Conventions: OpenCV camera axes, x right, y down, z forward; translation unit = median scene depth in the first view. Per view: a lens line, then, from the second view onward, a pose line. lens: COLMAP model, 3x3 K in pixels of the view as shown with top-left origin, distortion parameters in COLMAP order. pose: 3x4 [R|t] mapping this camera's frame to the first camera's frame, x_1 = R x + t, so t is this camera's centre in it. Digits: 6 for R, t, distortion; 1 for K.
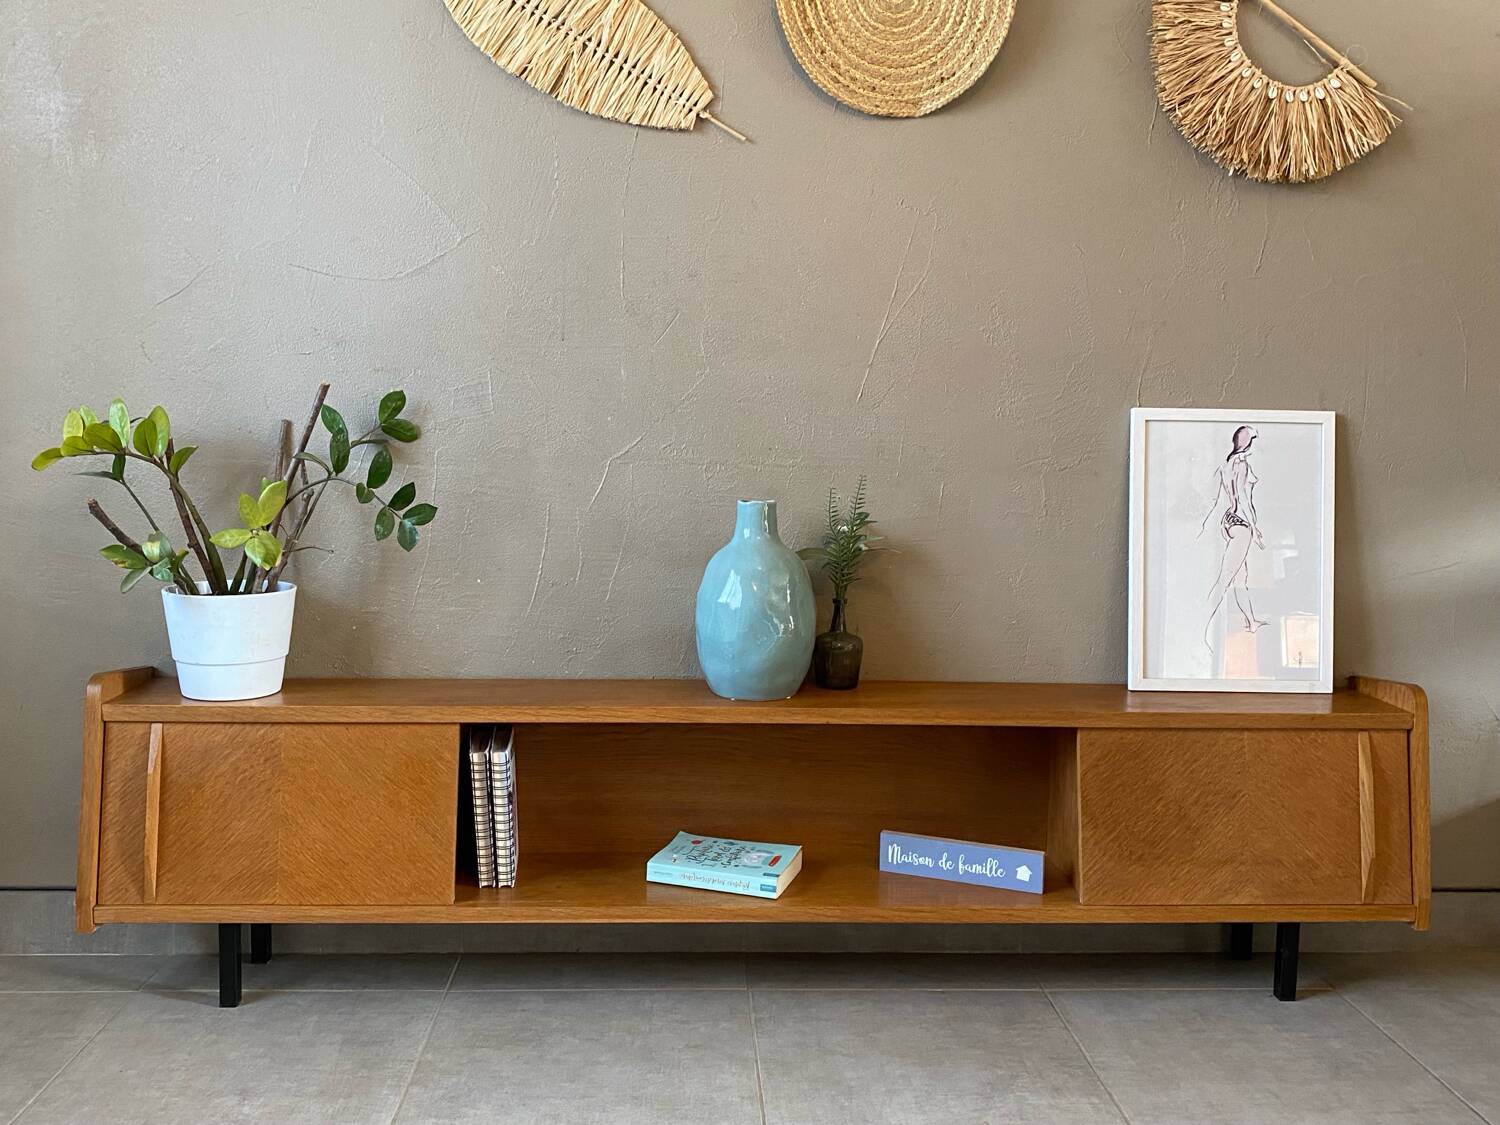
lens RADIAL K [[1390.8, 0, 746.4], [0, 1390.8, 529.9], [0, 0, 1]] dist [0.016303, 0.000000]
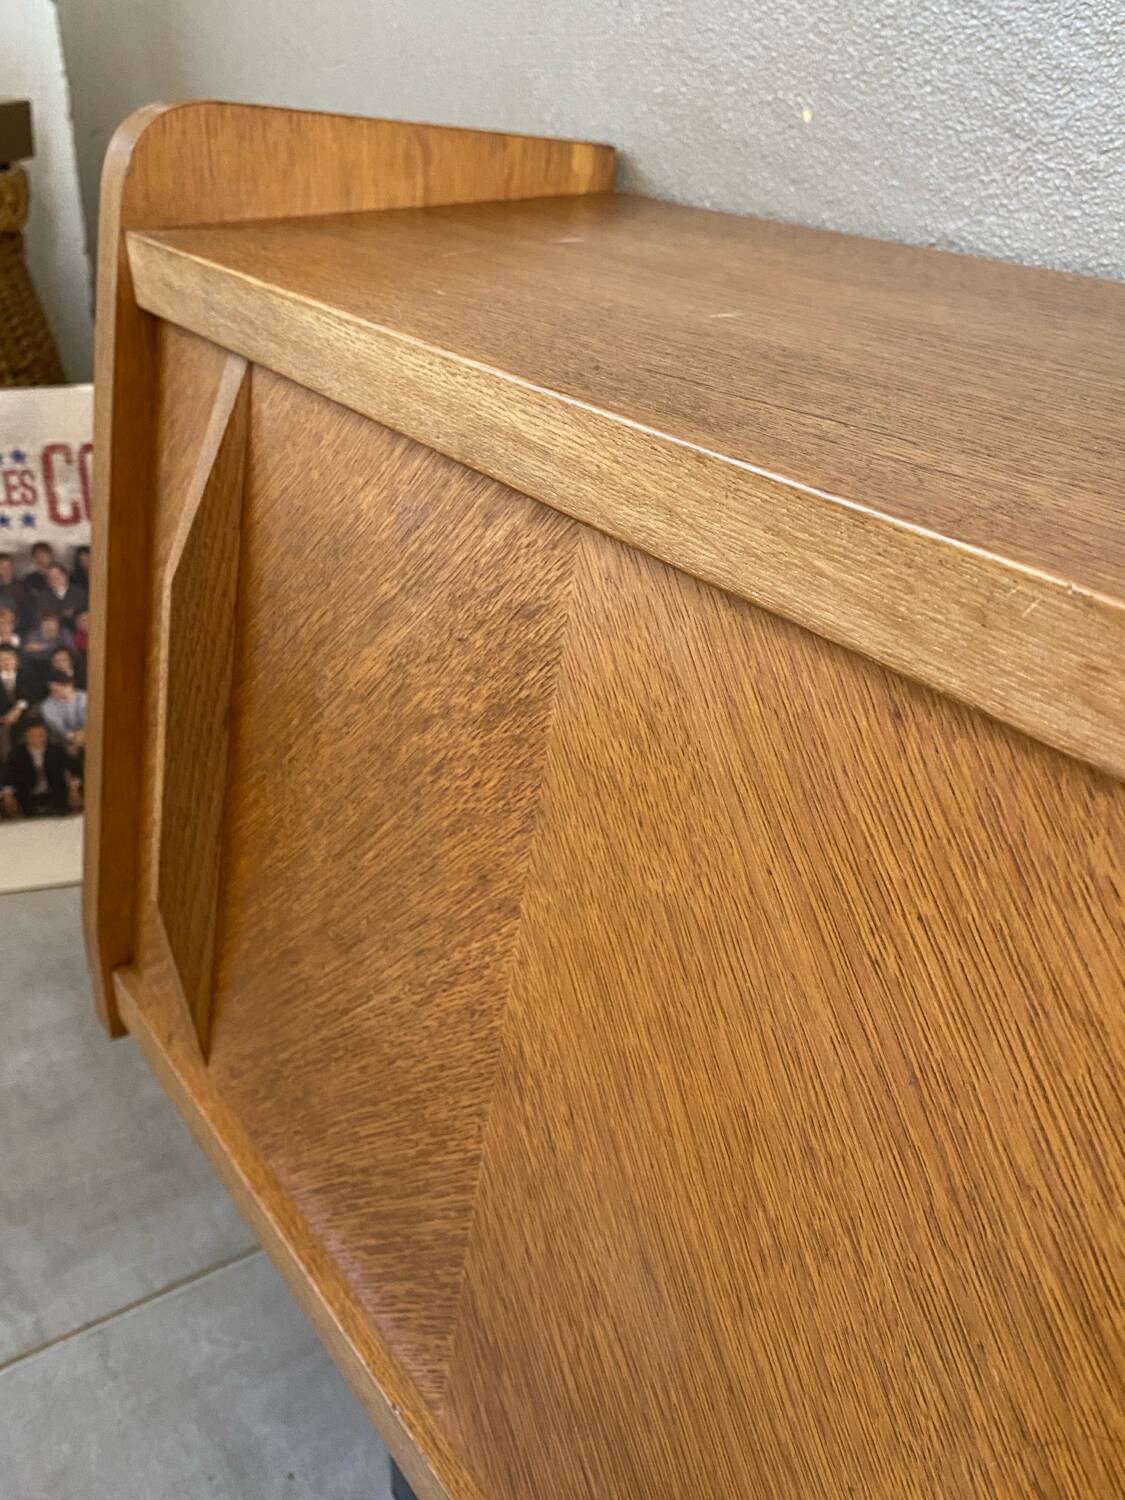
lens RADIAL K [[1390.8, 0, 543.2], [0, 1390.8, 715.5], [0, 0, 1]] dist [0.016303, 0.000000]
pose [[0.512783, 0.375722, -0.771937, -0.205828], [-0.075027, 0.915322, 0.395672, 0.096099], [0.855234, -0.144977, 0.497551, 0.876091]]
